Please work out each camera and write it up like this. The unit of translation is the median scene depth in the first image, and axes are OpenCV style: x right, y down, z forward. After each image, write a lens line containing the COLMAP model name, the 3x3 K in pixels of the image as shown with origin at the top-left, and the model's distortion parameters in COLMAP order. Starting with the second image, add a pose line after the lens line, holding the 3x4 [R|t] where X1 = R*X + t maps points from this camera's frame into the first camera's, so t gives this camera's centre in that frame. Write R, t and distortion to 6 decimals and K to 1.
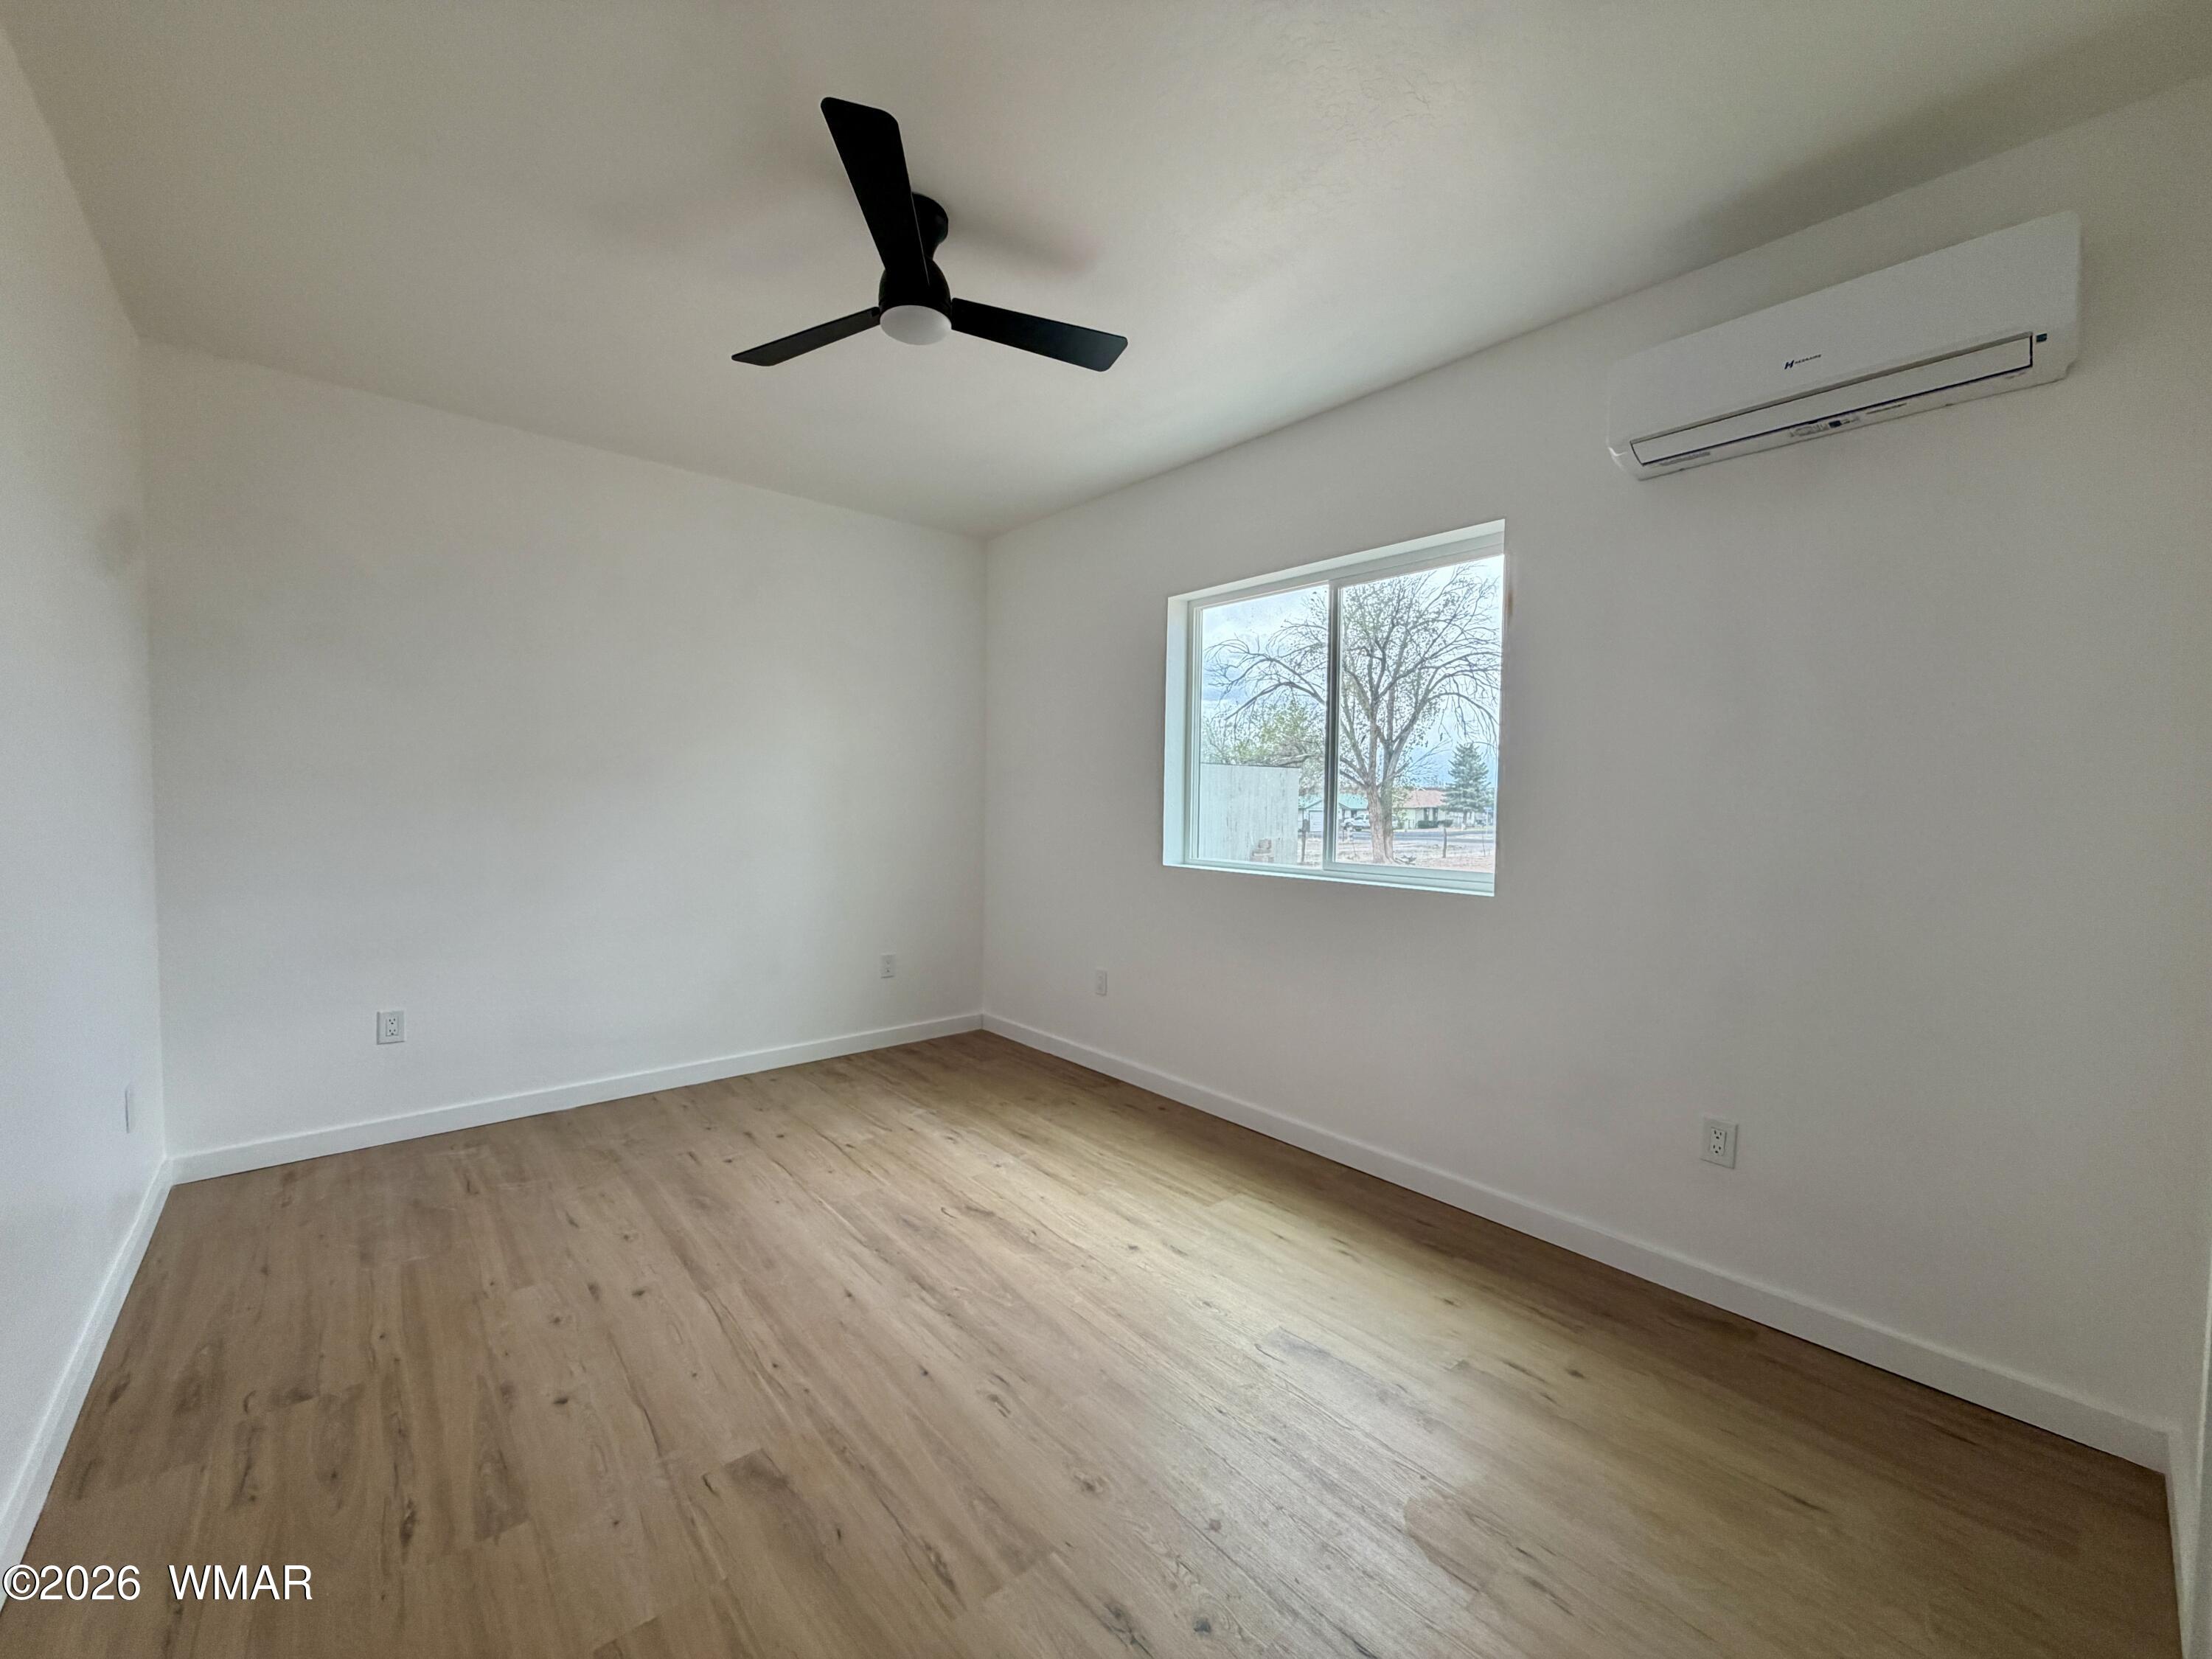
lens RADIAL K [[877.5, 0, 1097.3], [0, 877.5, 831.3], [0, 0, 1]] dist [0.000397, 0.000645]
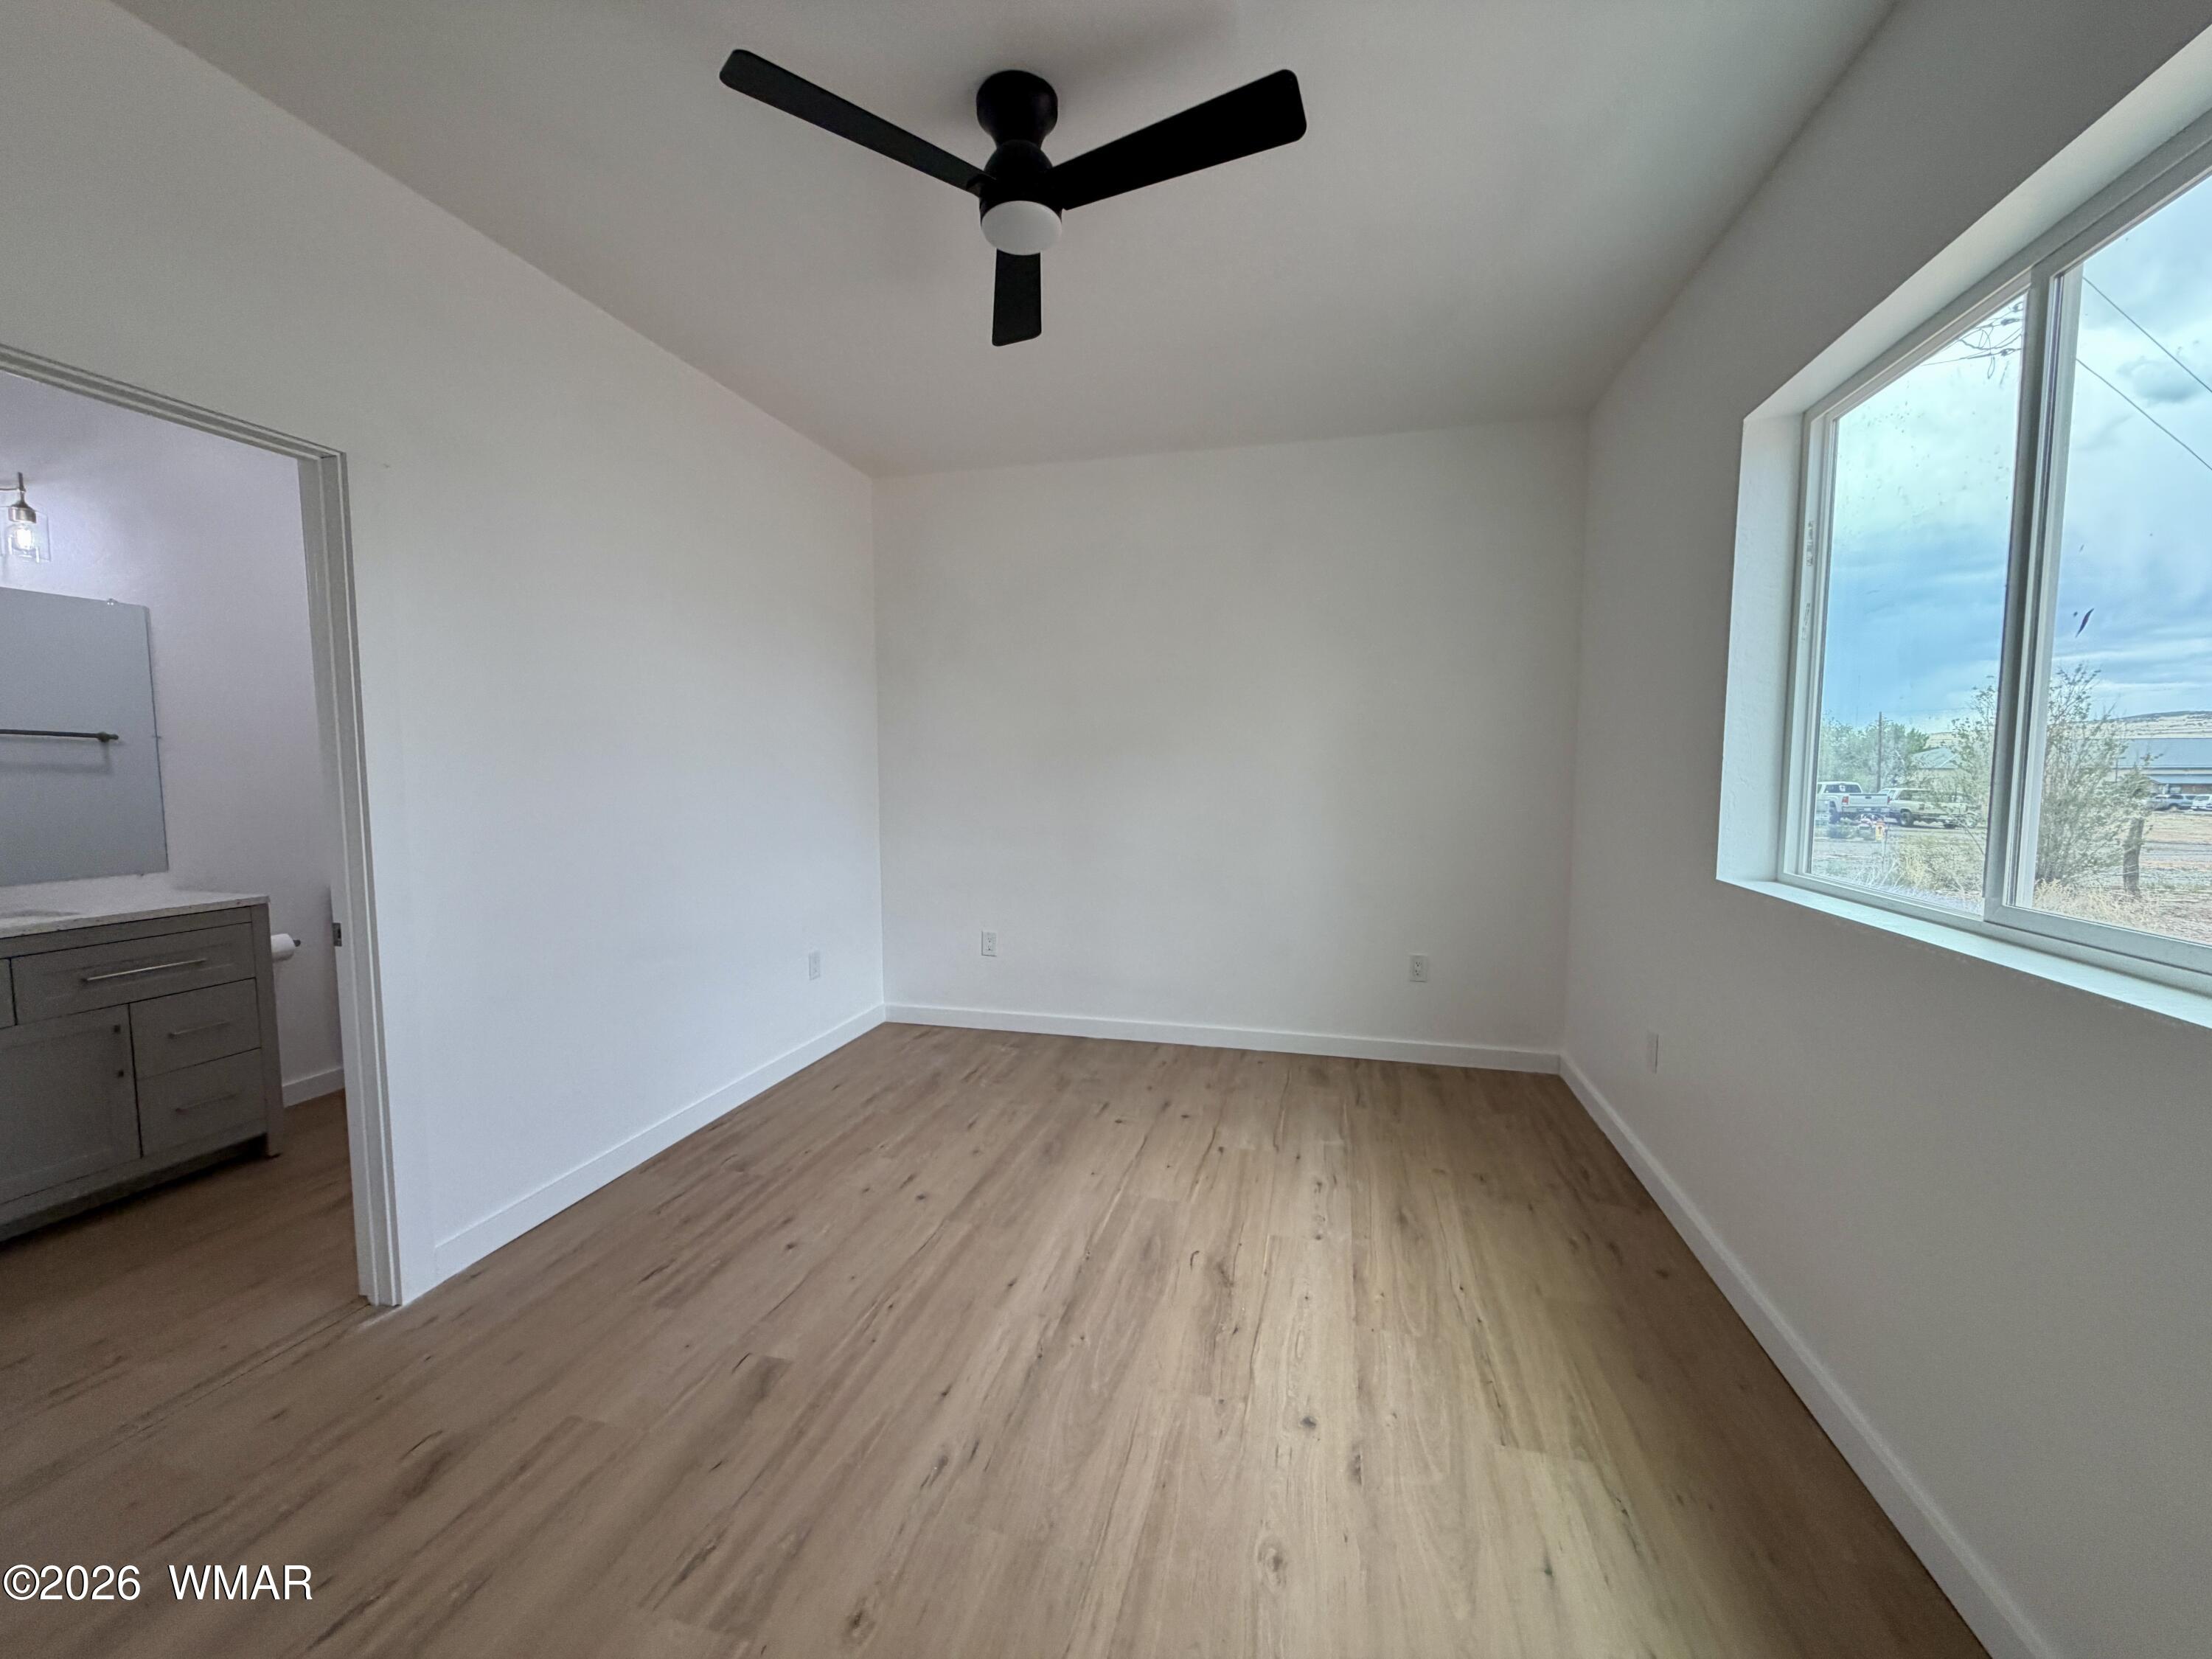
lens RADIAL K [[877.5, 0, 1097.3], [0, 877.5, 831.3], [0, 0, 1]] dist [0.000397, 0.000645]
pose [[0.567524, 0.048734, -0.821914, 0.427374], [-0.021743, 0.998786, 0.044208, -0.014434], [0.823070, -0.007218, 0.567894, 0.413093]]
